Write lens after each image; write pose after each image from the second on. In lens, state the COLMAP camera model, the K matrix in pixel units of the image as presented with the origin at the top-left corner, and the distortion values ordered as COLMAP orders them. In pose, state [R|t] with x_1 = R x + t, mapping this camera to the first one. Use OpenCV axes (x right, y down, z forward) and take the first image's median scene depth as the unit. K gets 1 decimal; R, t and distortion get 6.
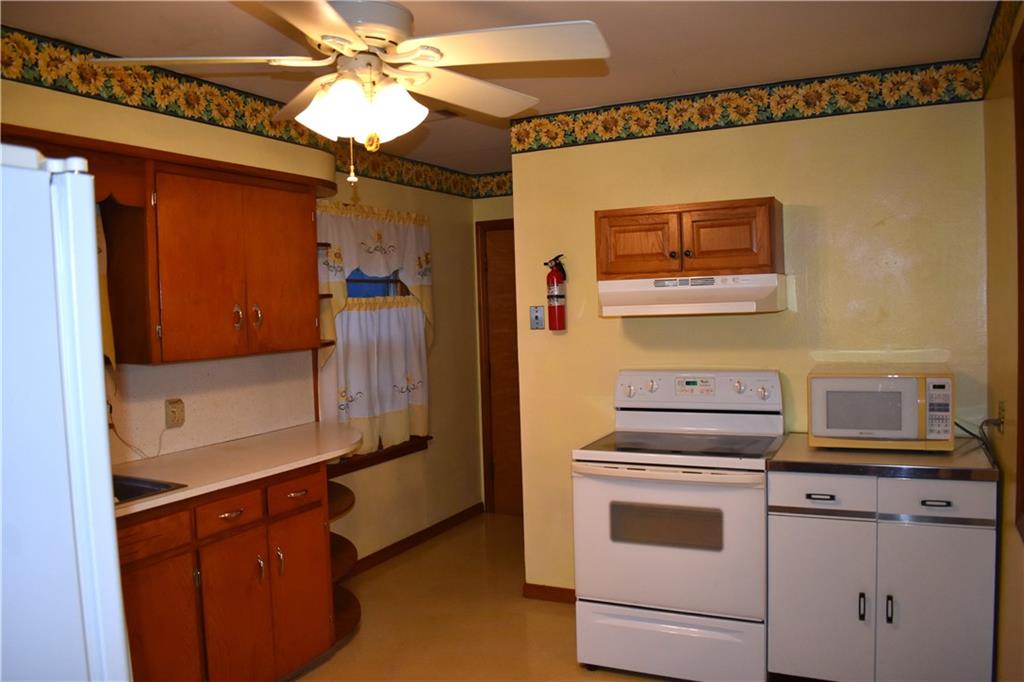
lens RADIAL K [[806.3, 0, 514.0], [0, 806.3, 347.6], [0, 0, 1]] dist [-0.072147, -0.003943]
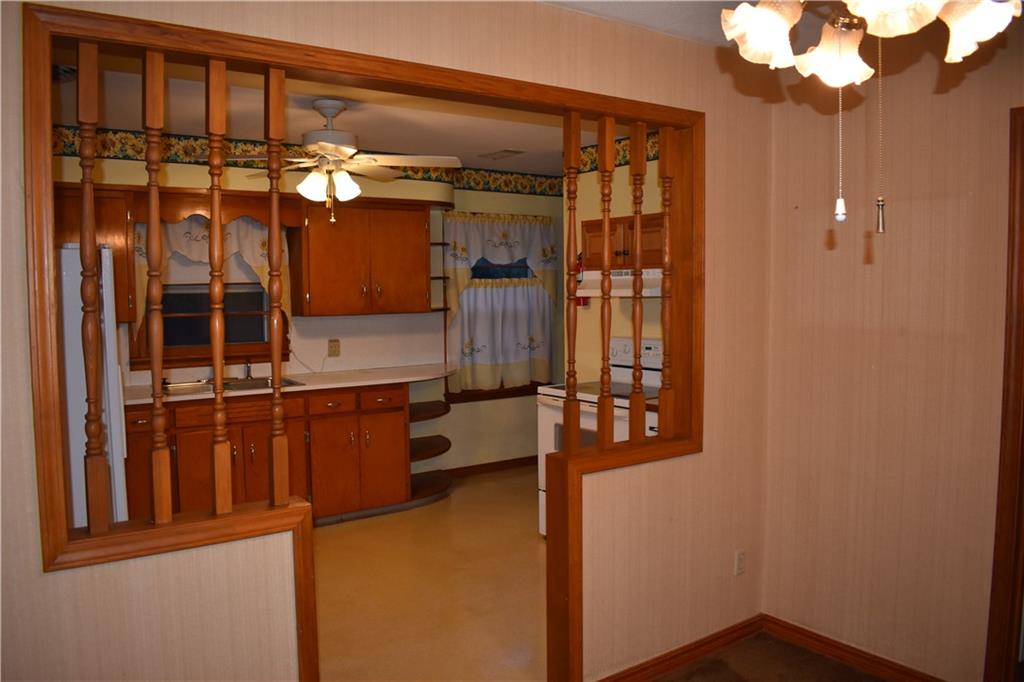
lens RADIAL K [[806.3, 0, 509.6], [0, 806.3, 335.0], [0, 0, 1]] dist [-0.072147, -0.003943]
pose [[0.886457, 0.049320, -0.460176, 0.503246], [-0.042040, 0.998776, 0.026062, -0.002296], [0.460898, -0.003757, 0.887445, -0.239312]]
